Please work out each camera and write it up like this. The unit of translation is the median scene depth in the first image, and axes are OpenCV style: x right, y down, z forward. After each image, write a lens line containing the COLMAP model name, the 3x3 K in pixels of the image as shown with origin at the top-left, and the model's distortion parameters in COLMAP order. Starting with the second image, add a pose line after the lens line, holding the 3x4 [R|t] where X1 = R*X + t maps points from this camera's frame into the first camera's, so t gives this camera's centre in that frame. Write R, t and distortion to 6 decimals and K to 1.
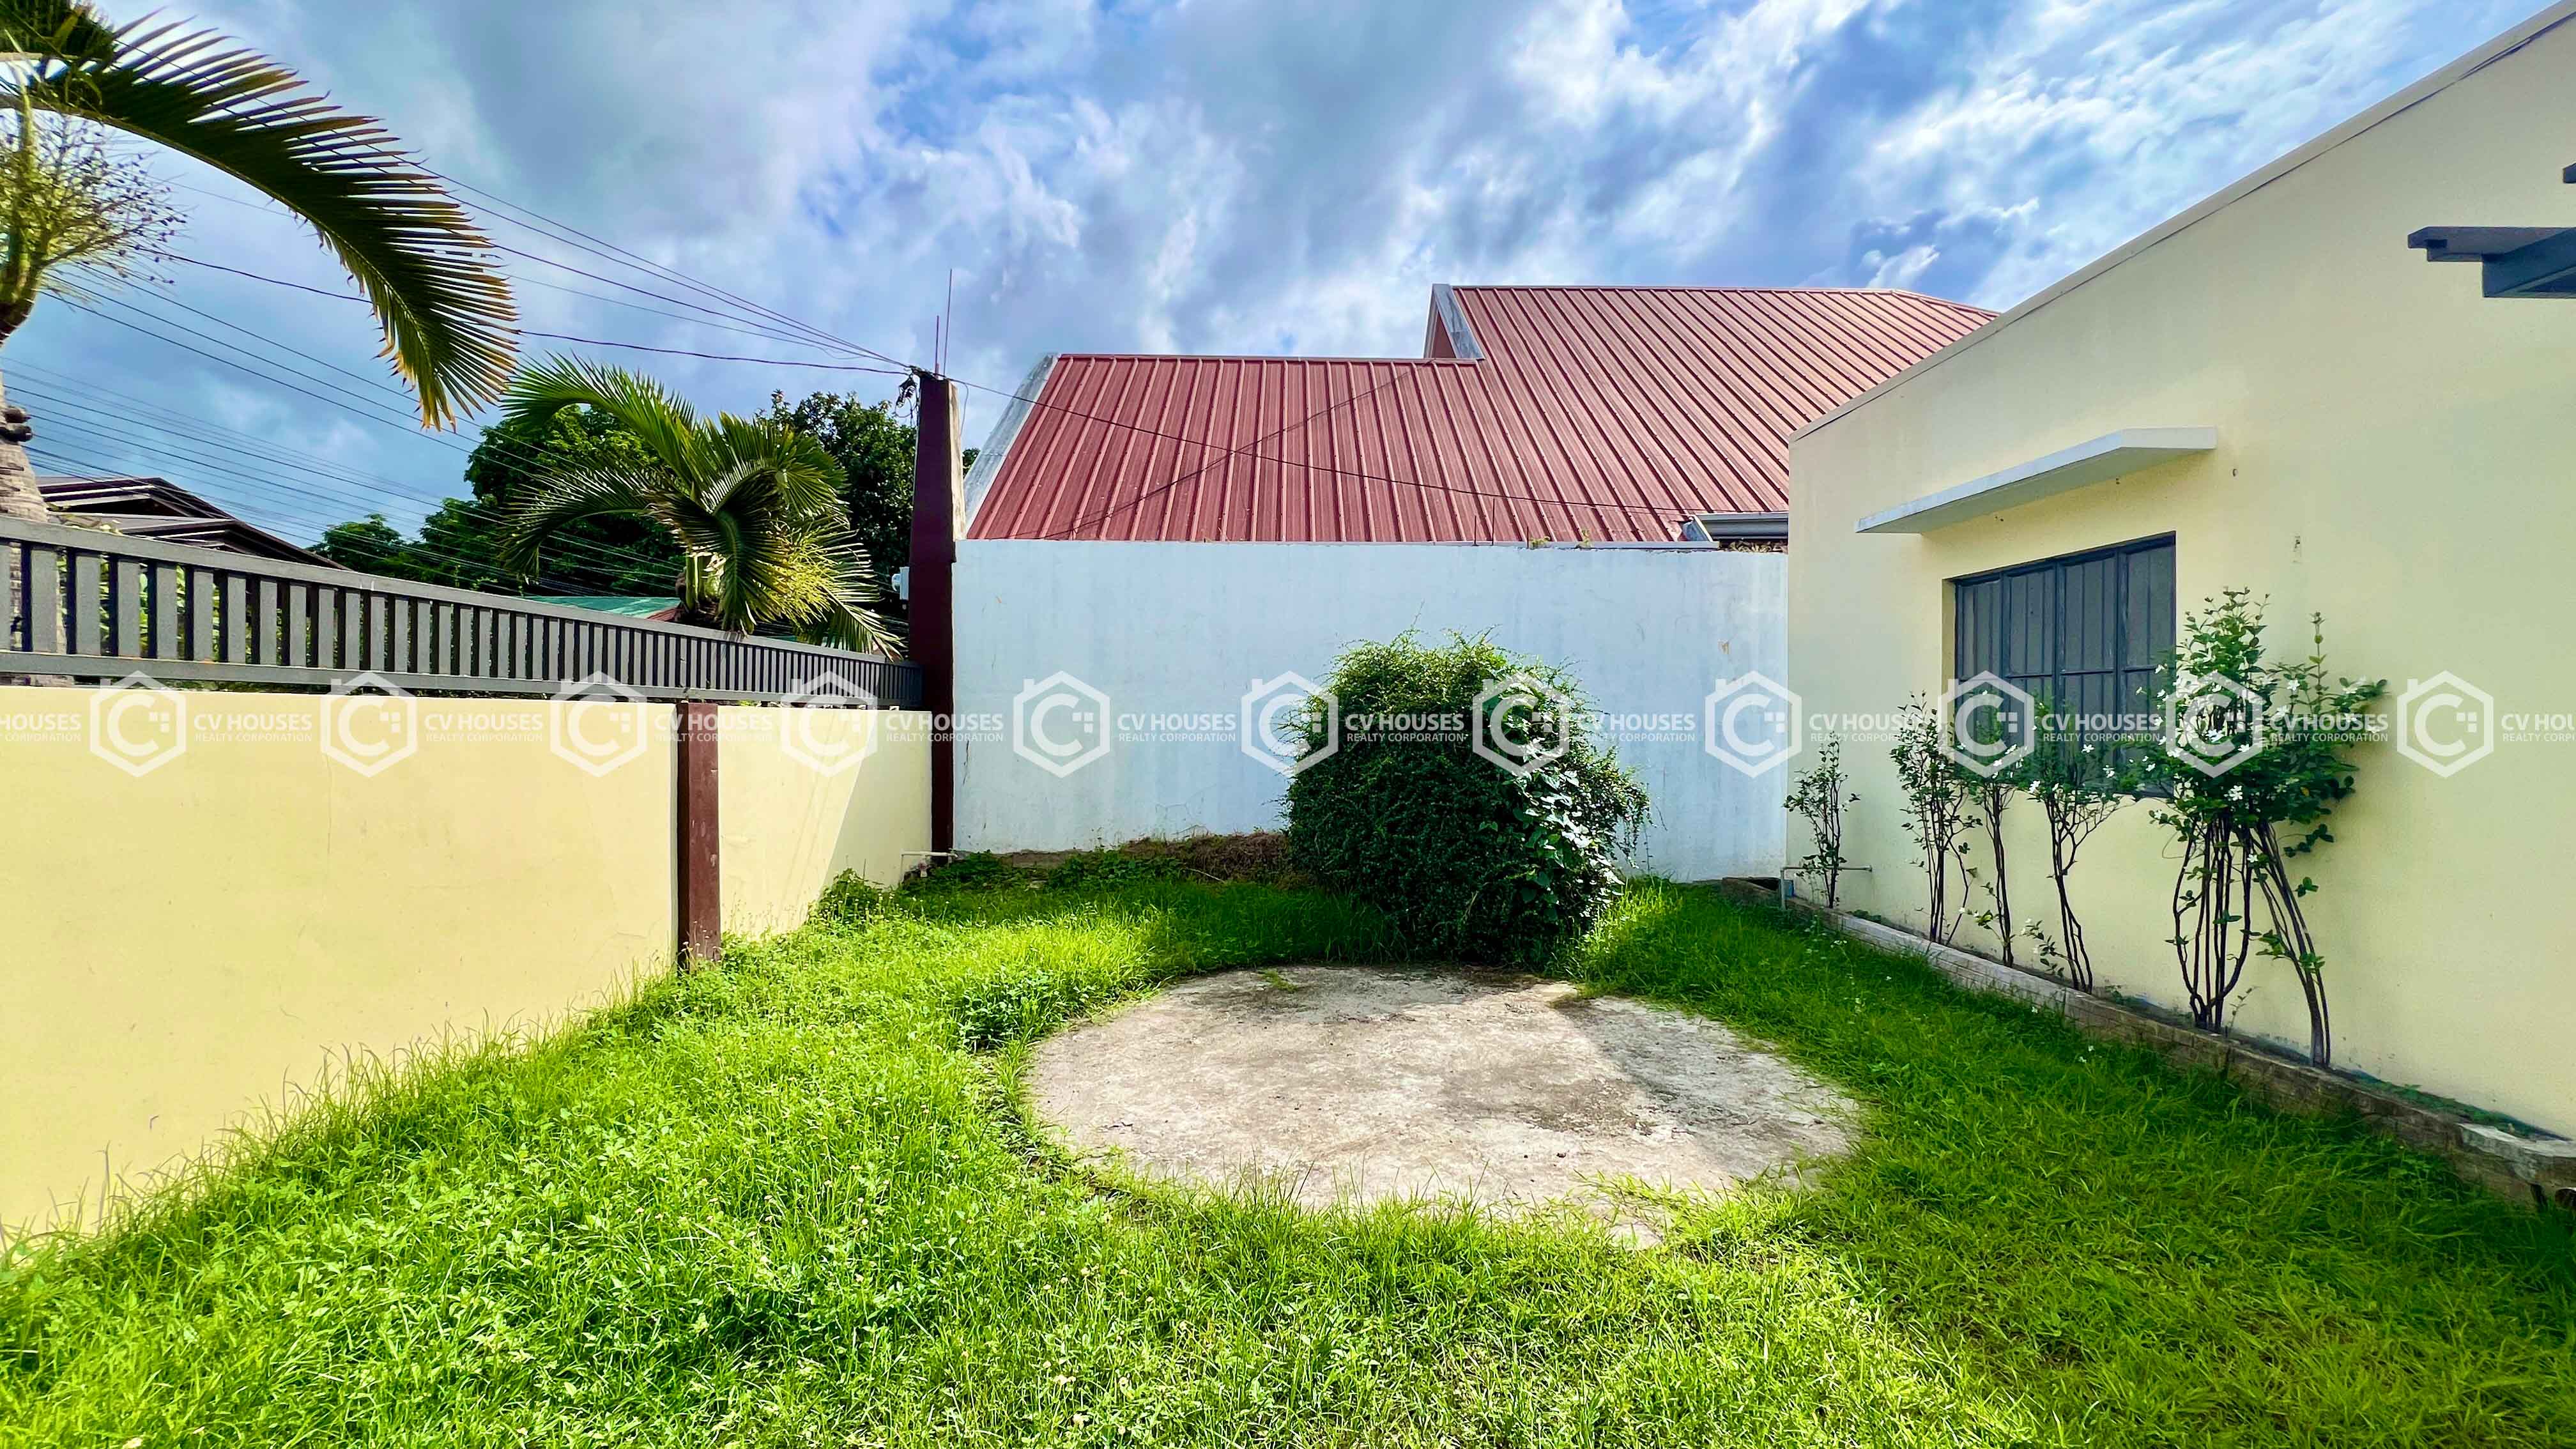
lens RADIAL K [[1040.8, 0, 1288.0], [0, 1040.8, 724.5], [0, 0, 1]] dist [-0.000350, 0.000031]
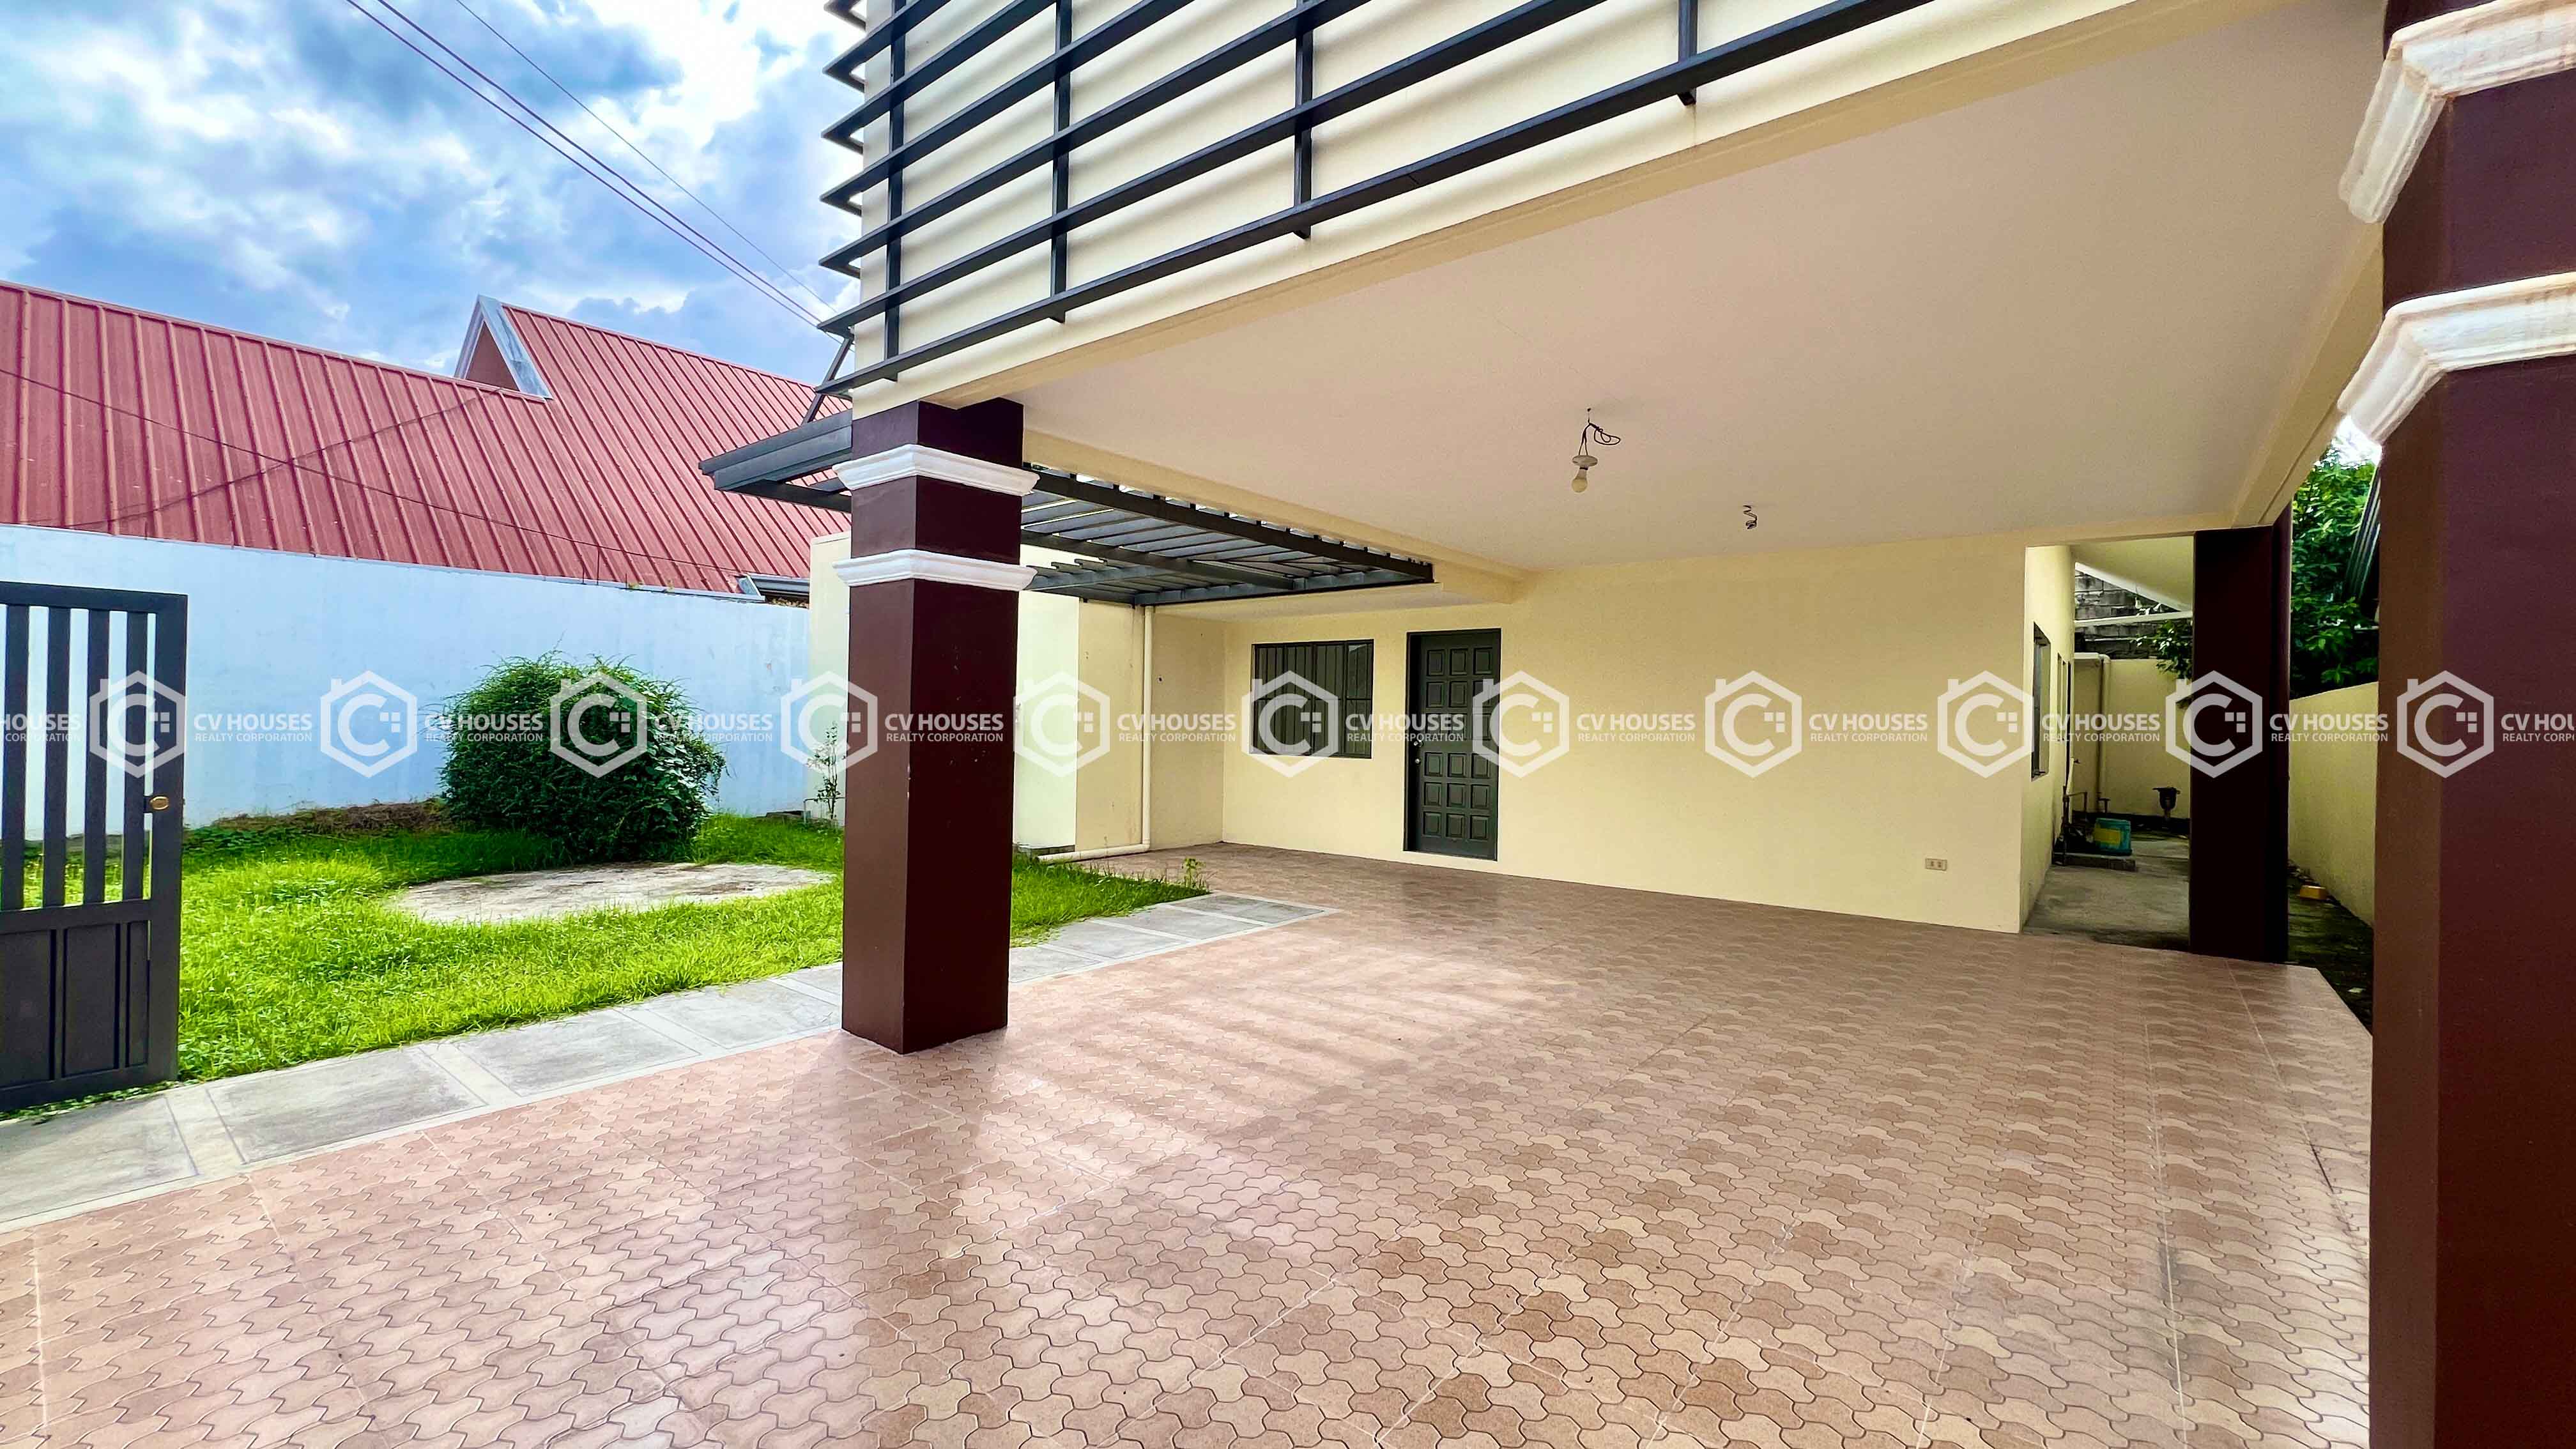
lens RADIAL K [[1040.8, 0, 1288.0], [0, 1040.8, 724.5], [0, 0, 1]] dist [-0.000350, 0.000031]
pose [[0.640265, -0.004990, 0.768138, -0.368442], [-0.006878, 0.999902, 0.012228, -0.014399], [-0.768123, -0.013112, 0.640168, -0.783812]]
